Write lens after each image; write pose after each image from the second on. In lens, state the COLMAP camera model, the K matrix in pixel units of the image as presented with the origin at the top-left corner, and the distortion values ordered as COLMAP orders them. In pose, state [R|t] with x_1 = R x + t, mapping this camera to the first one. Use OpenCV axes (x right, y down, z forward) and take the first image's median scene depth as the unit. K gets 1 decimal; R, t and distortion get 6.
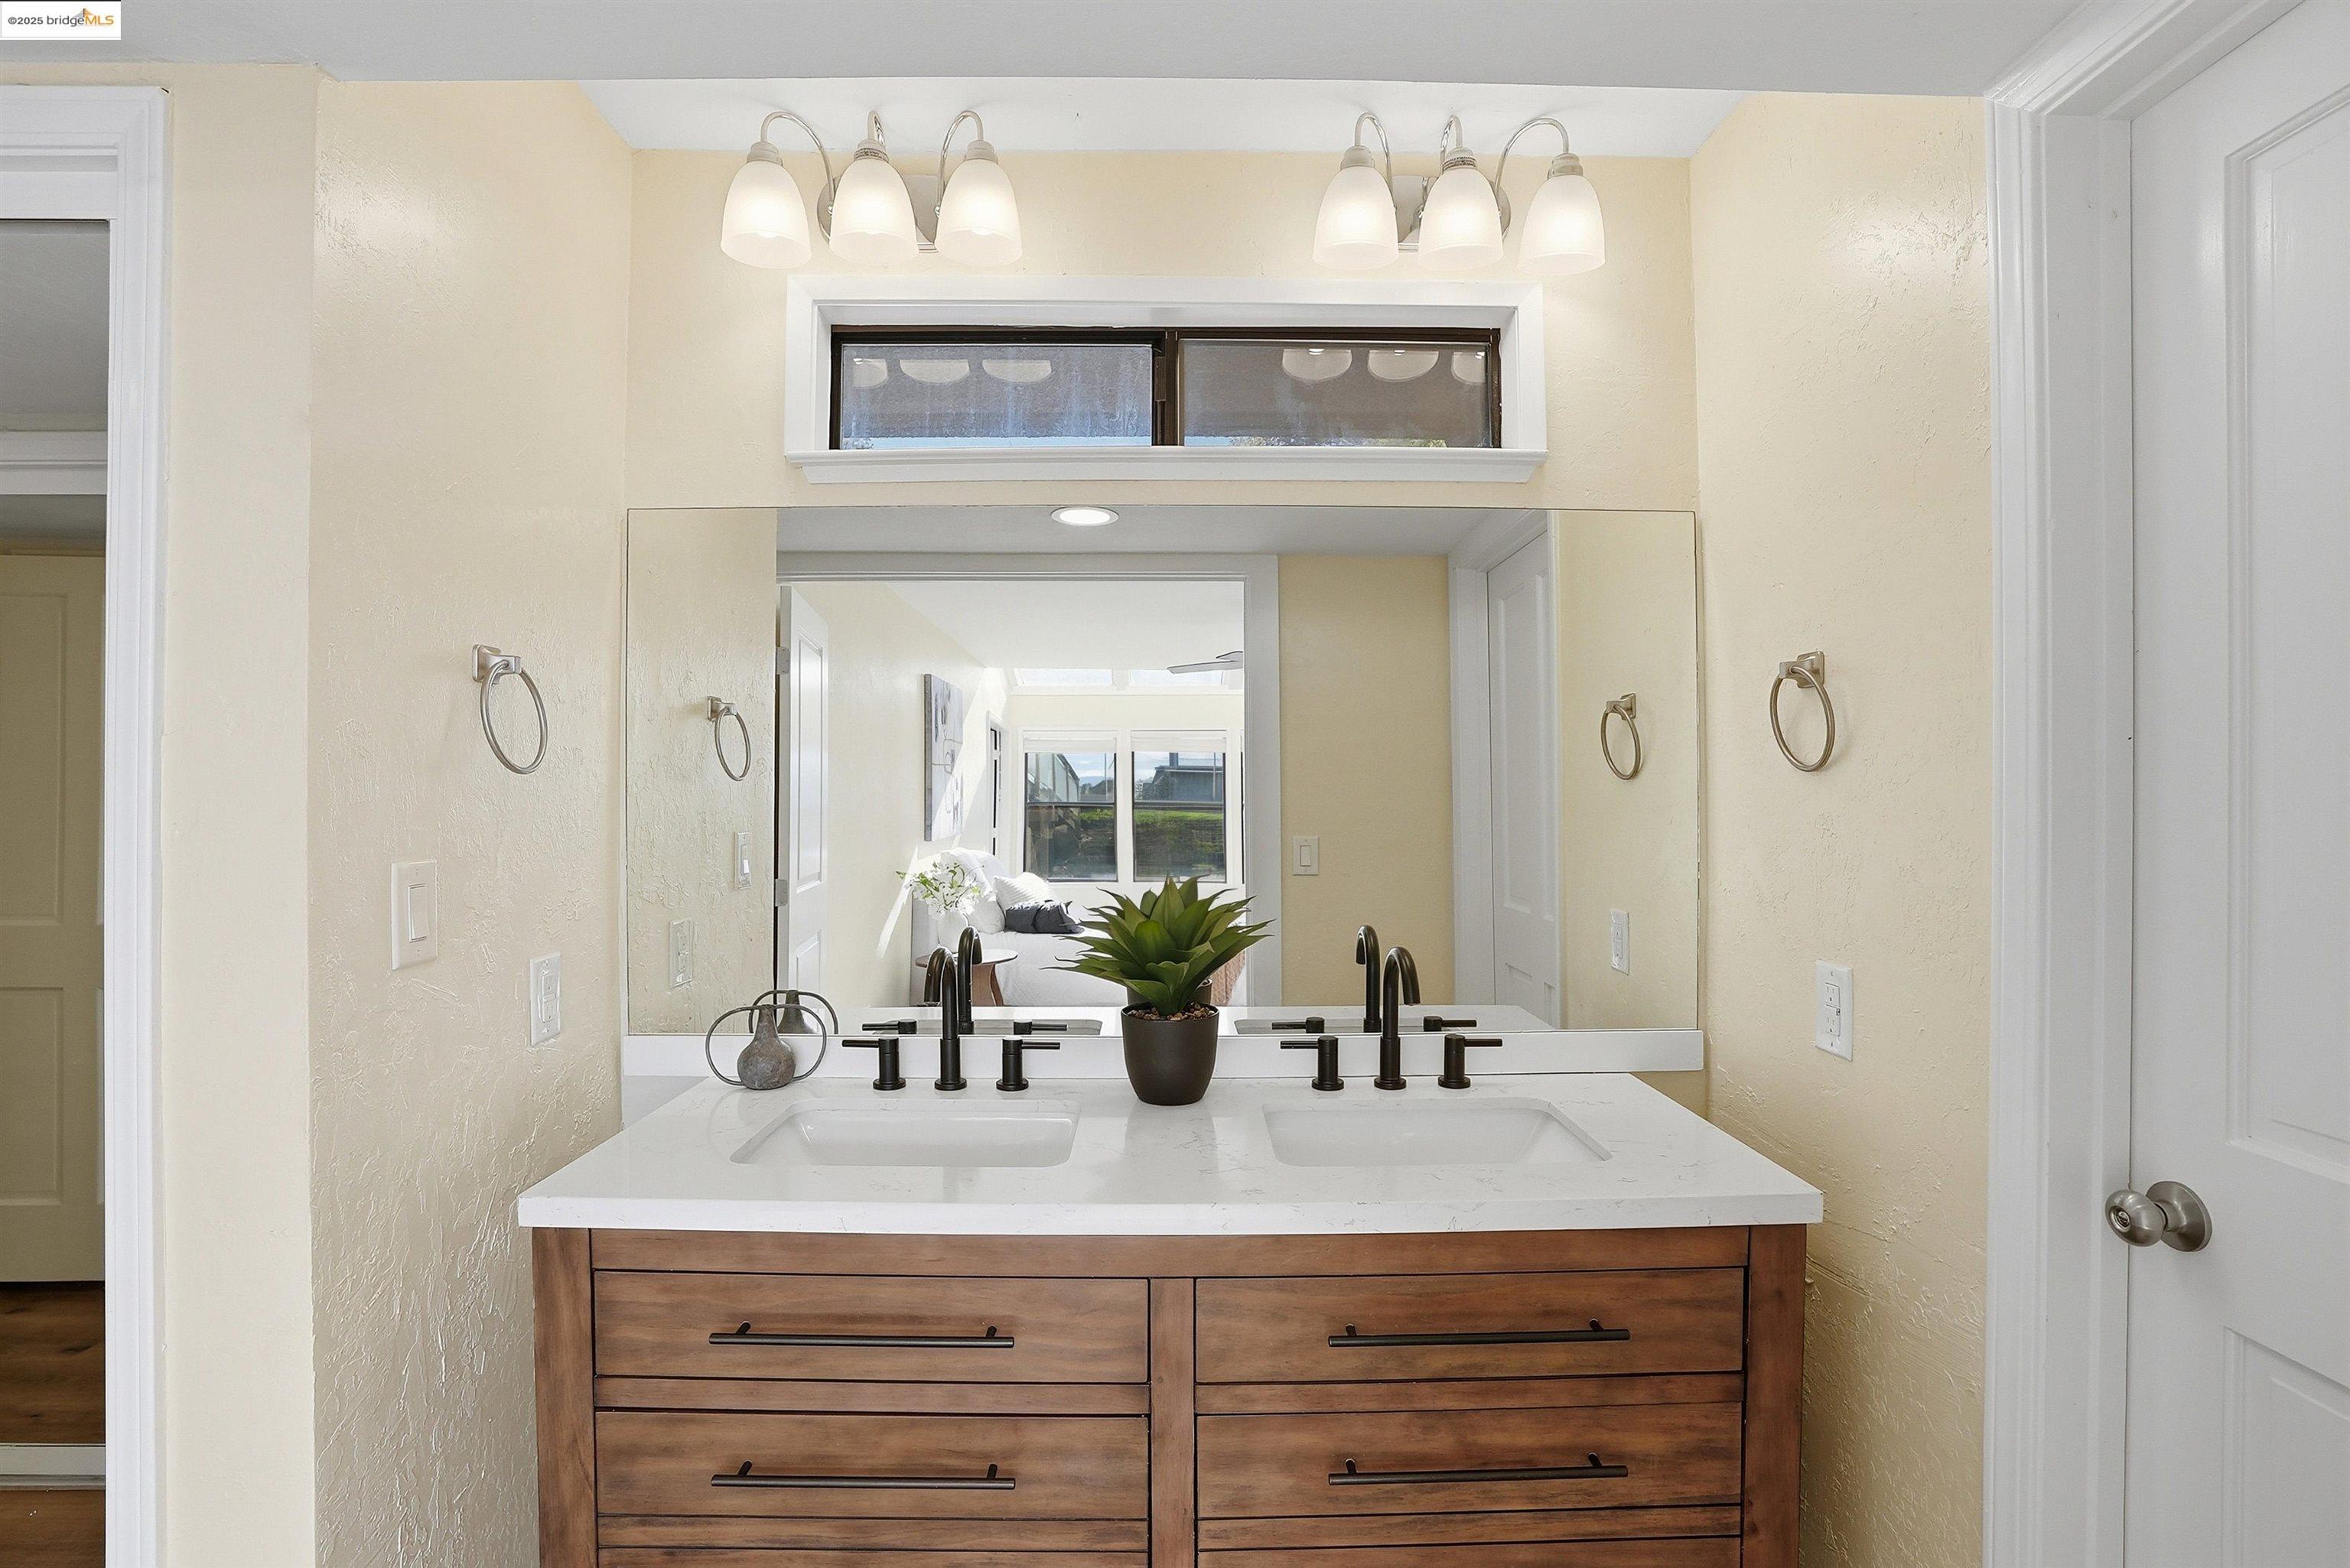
lens RADIAL K [[1130.1, 0, 1183.6], [0, 1130.1, 793.7], [0, 0, 1]] dist [-0.032156, 0.000363]
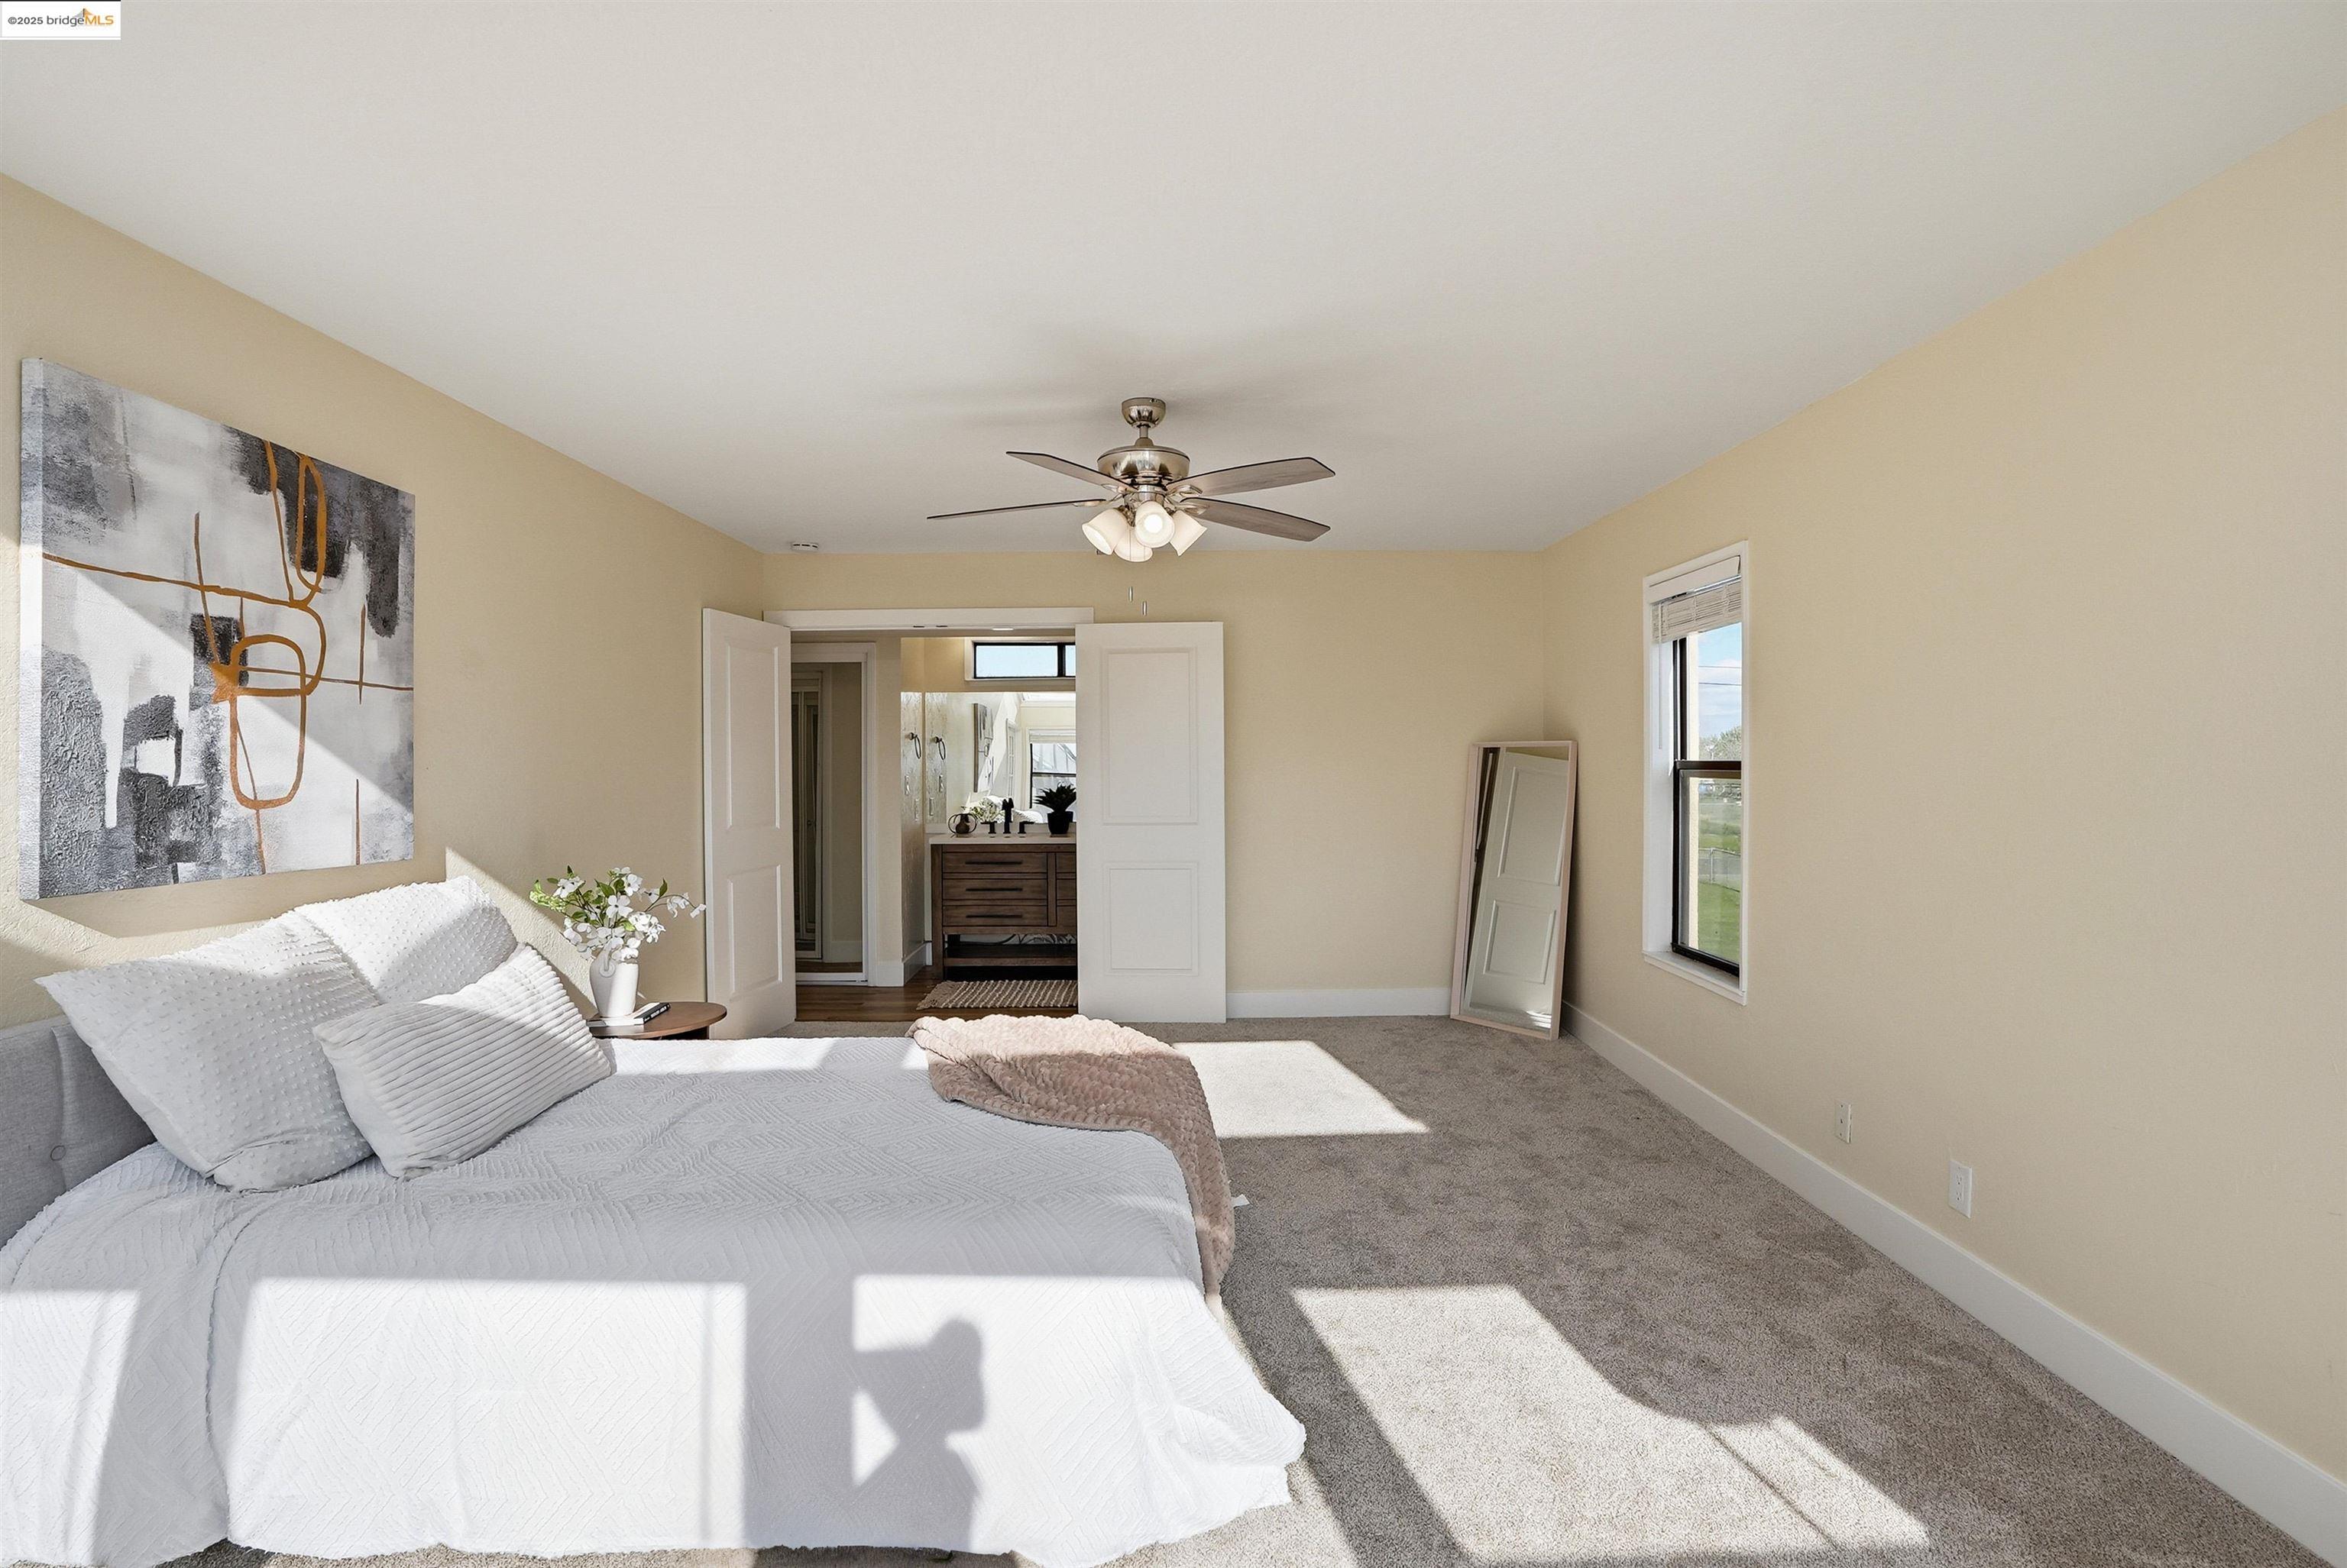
lens RADIAL K [[1128.6, 0, 1182.1], [0, 1128.6, 793.7], [0, 0, 1]] dist [-0.032156, 0.000363]
pose [[0.999953, -0.003099, -0.009153, 0.432827], [0.003279, 0.999801, 0.019702, 0.029272], [0.009090, -0.019731, 0.999764, -2.849608]]
